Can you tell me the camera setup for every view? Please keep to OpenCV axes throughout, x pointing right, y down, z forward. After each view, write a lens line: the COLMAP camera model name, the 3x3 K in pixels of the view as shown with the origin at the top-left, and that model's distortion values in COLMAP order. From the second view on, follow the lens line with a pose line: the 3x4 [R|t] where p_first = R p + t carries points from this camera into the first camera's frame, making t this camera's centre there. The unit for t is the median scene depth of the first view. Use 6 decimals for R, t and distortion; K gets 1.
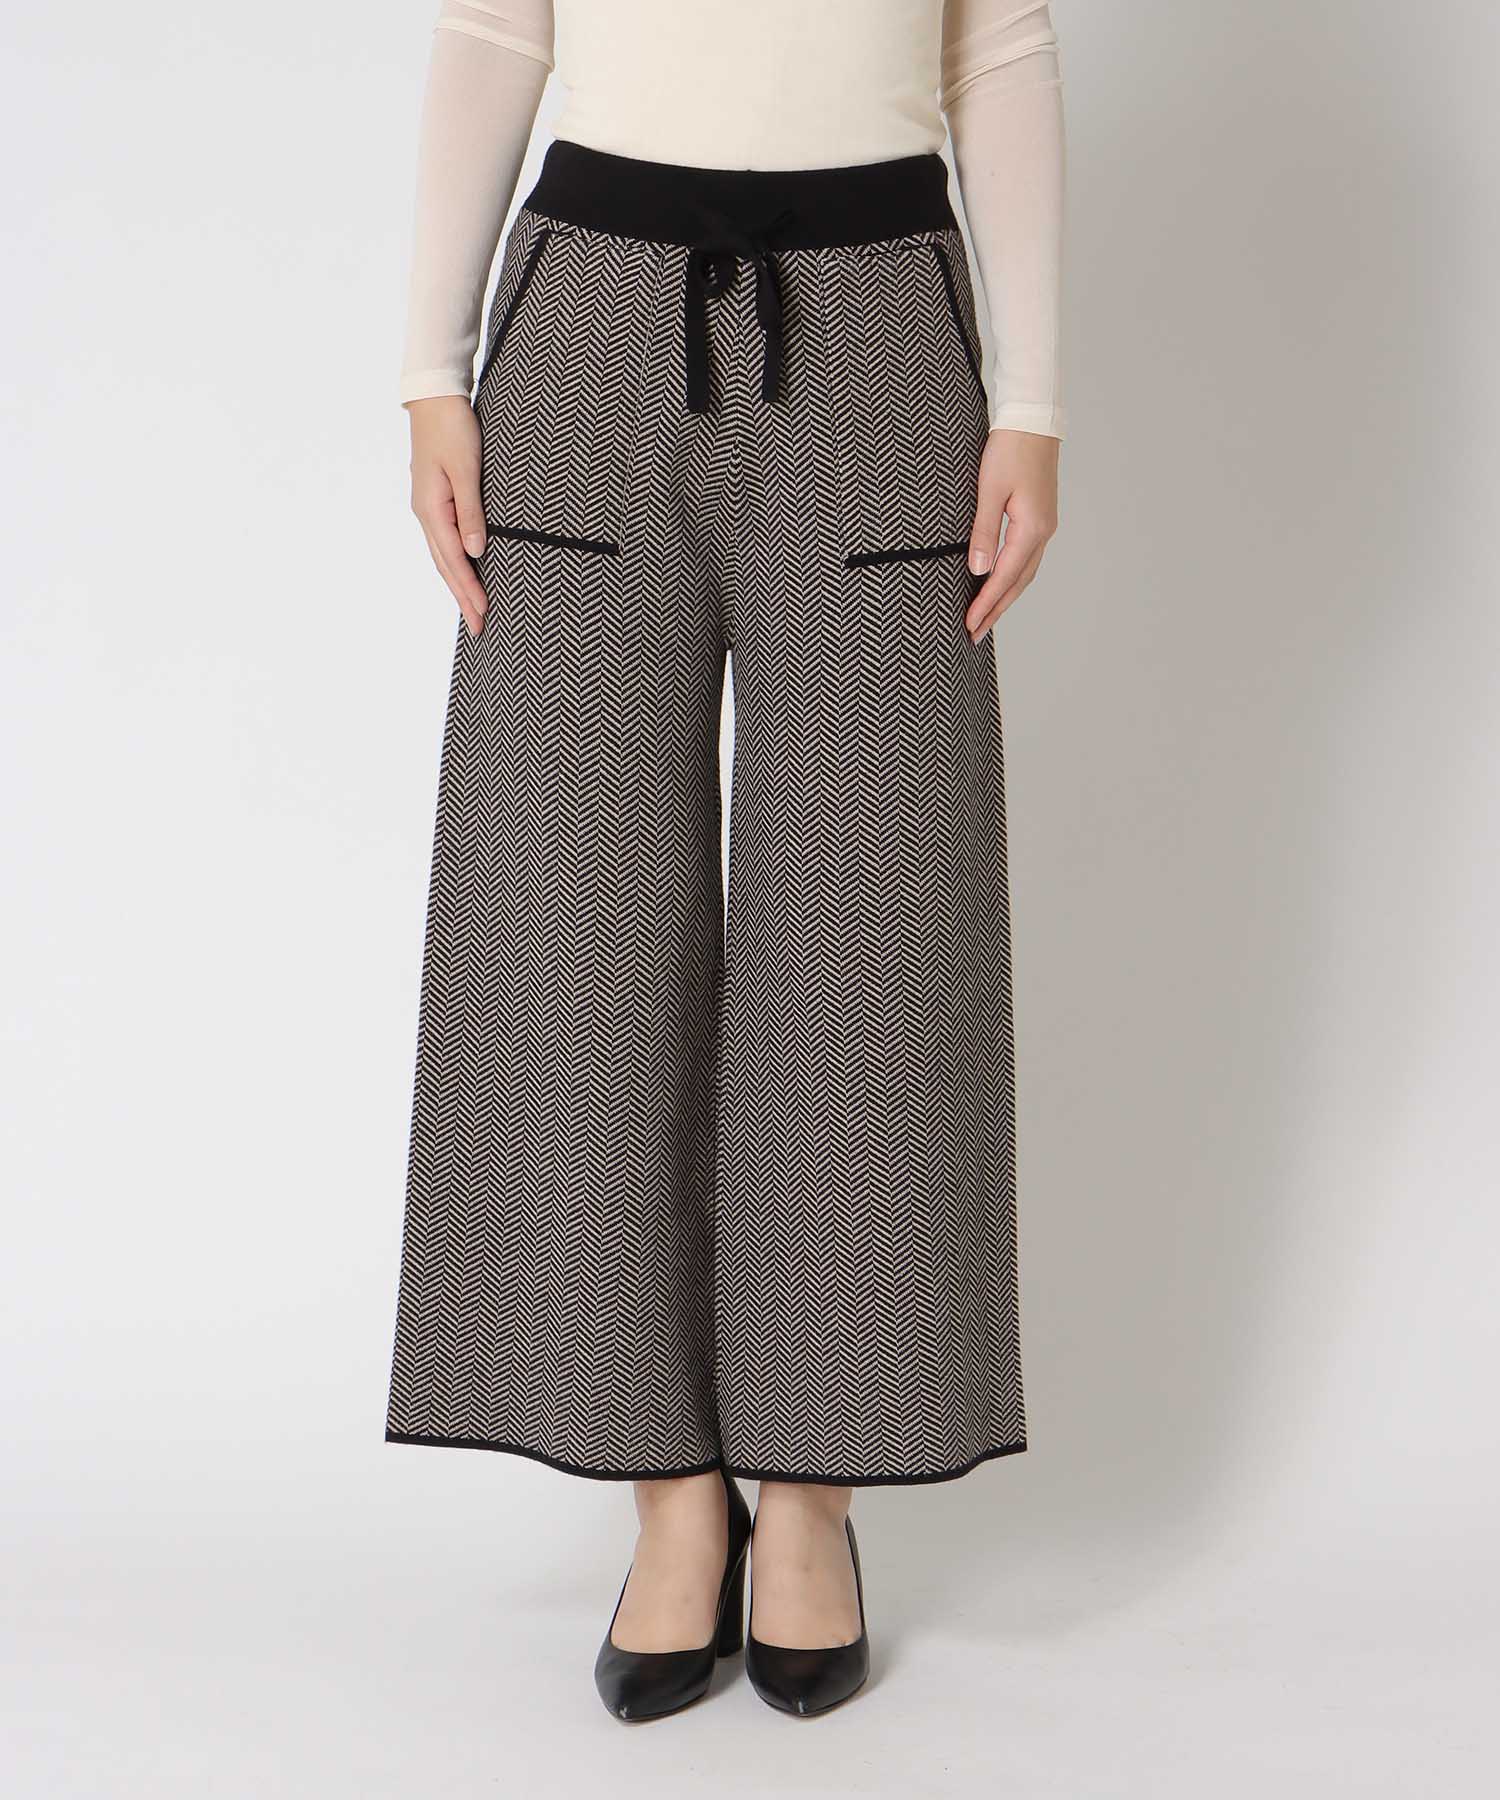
lens RADIAL K [[4313.2, 0, 745.3], [0, 4313.2, 898.3], [0, 0, 1]] dist [0.006311, 0.000000]
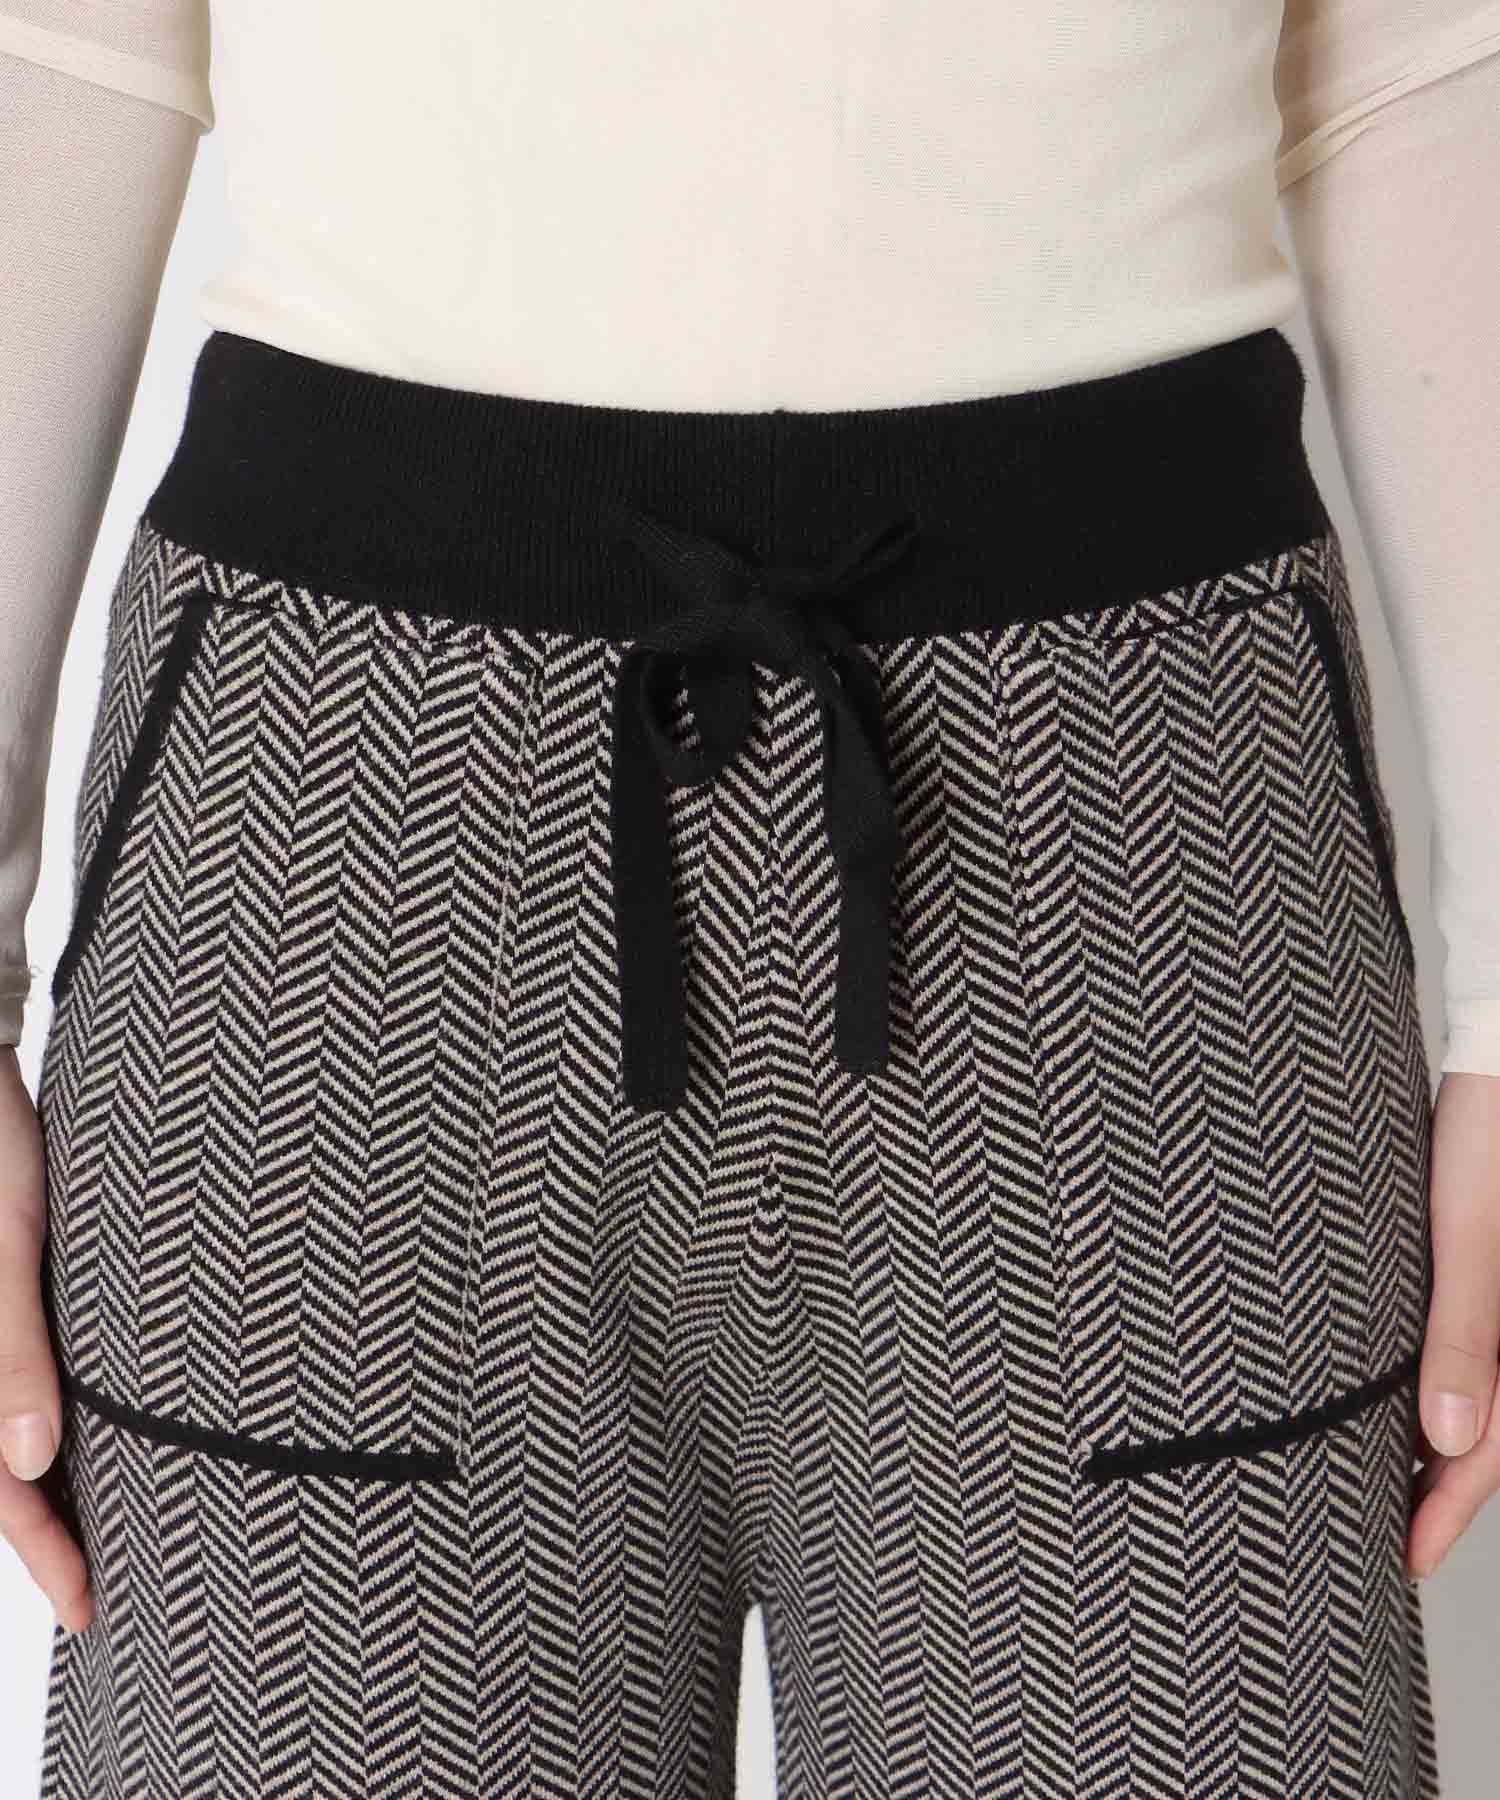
lens RADIAL K [[2989.5, 0, 749.3], [0, 2989.5, 901.1], [0, 0, 1]] dist [-0.017867, 0.000000]
pose [[0.996554, -0.054092, 0.062882, -0.018204], [0.050080, 0.996711, 0.063712, -0.143727], [-0.066122, -0.060344, 0.995985, 0.756873]]
